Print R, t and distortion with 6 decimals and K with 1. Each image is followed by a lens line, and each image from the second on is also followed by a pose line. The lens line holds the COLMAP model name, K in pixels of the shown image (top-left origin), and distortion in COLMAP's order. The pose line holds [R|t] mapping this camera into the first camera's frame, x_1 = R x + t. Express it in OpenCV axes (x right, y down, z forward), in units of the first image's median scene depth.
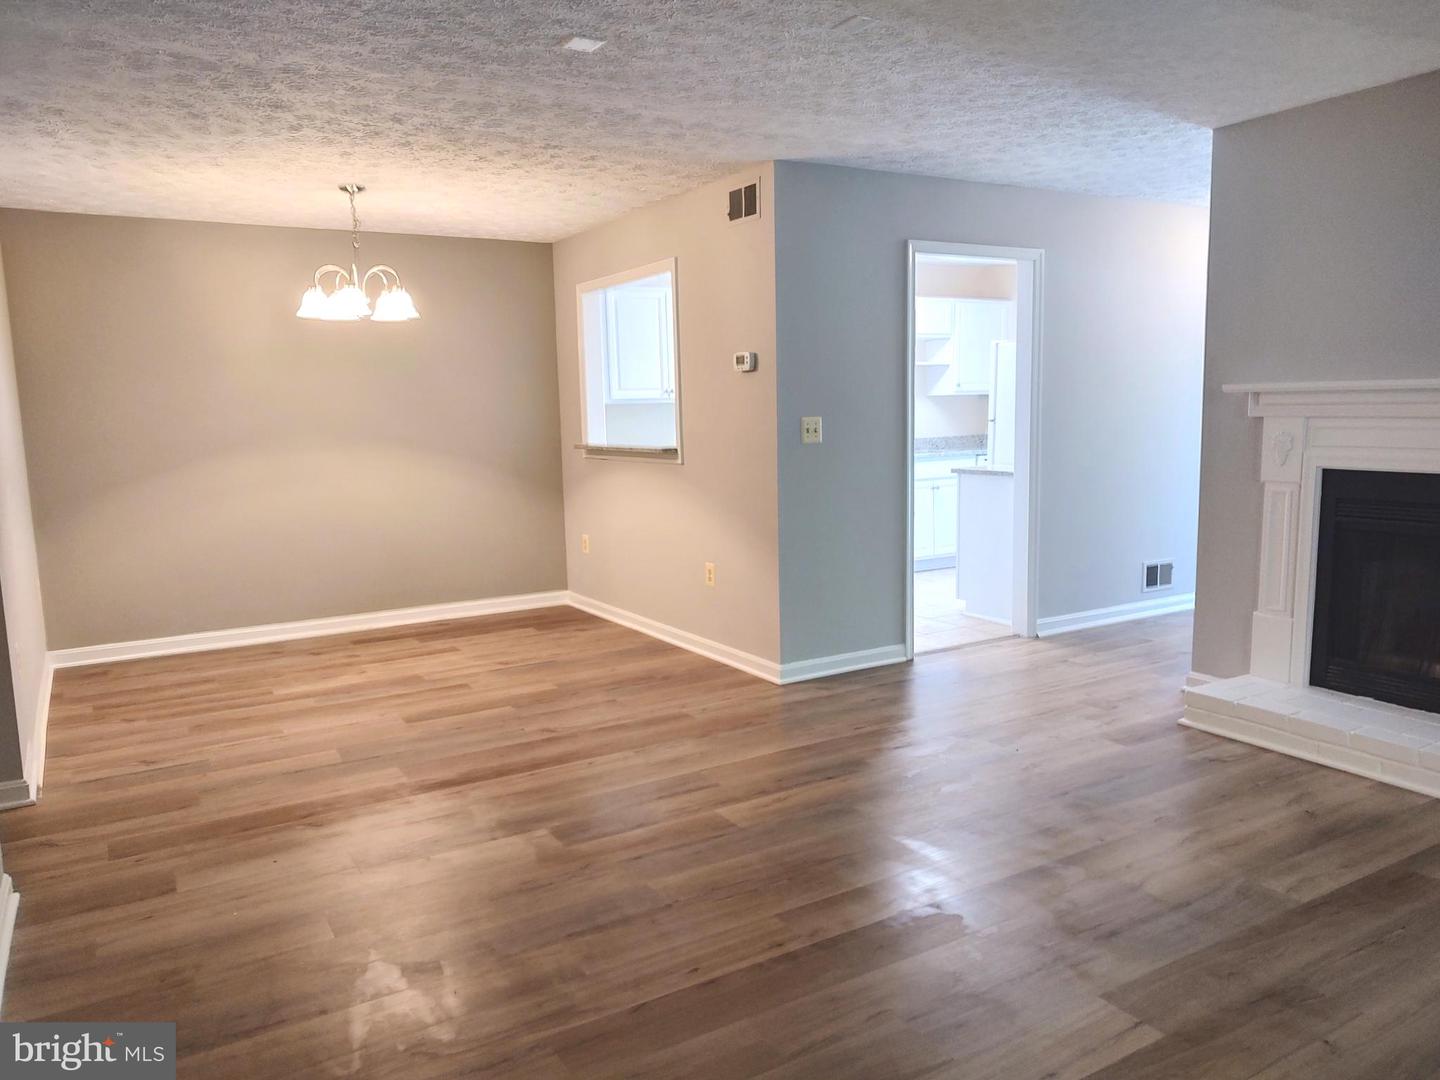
lens RADIAL K [[1051.9, 0, 738.2], [0, 1051.9, 531.5], [0, 0, 1]] dist [0.023730, -0.020942]
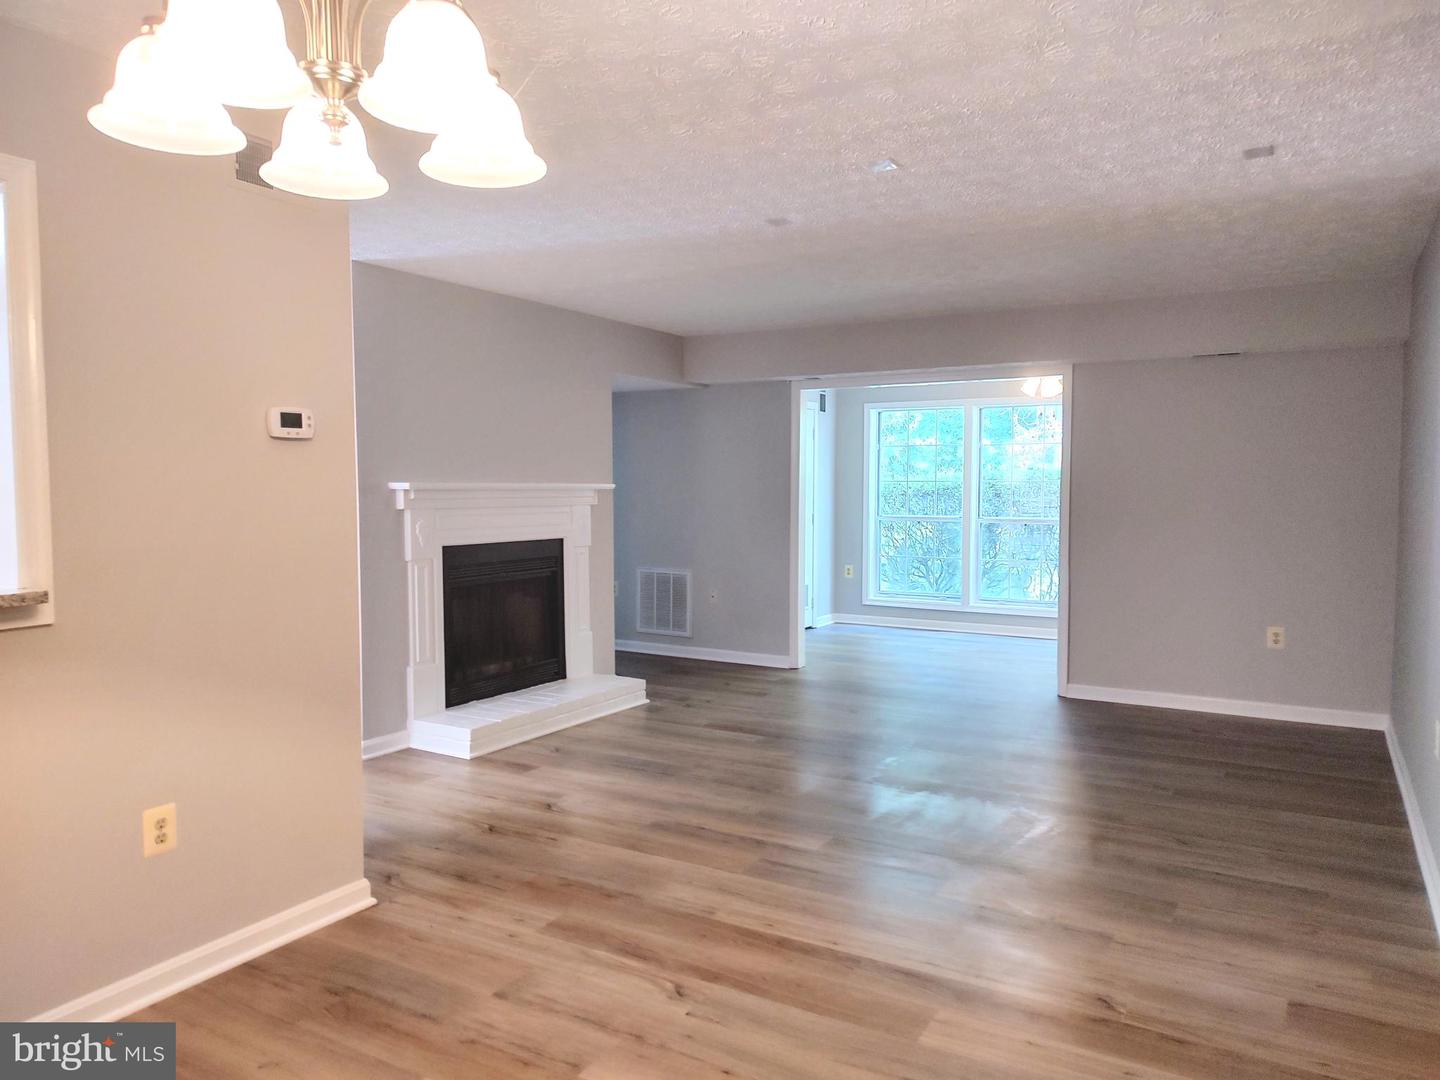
lens RADIAL K [[1051.9, 0, 721.3], [0, 1051.9, 542.6], [0, 0, 1]] dist [0.023730, -0.020942]
pose [[-0.488508, -0.026380, 0.872161, -0.808300], [0.114891, 0.988896, 0.094262, -0.151134], [-0.864963, 0.146252, -0.480052, 1.350390]]
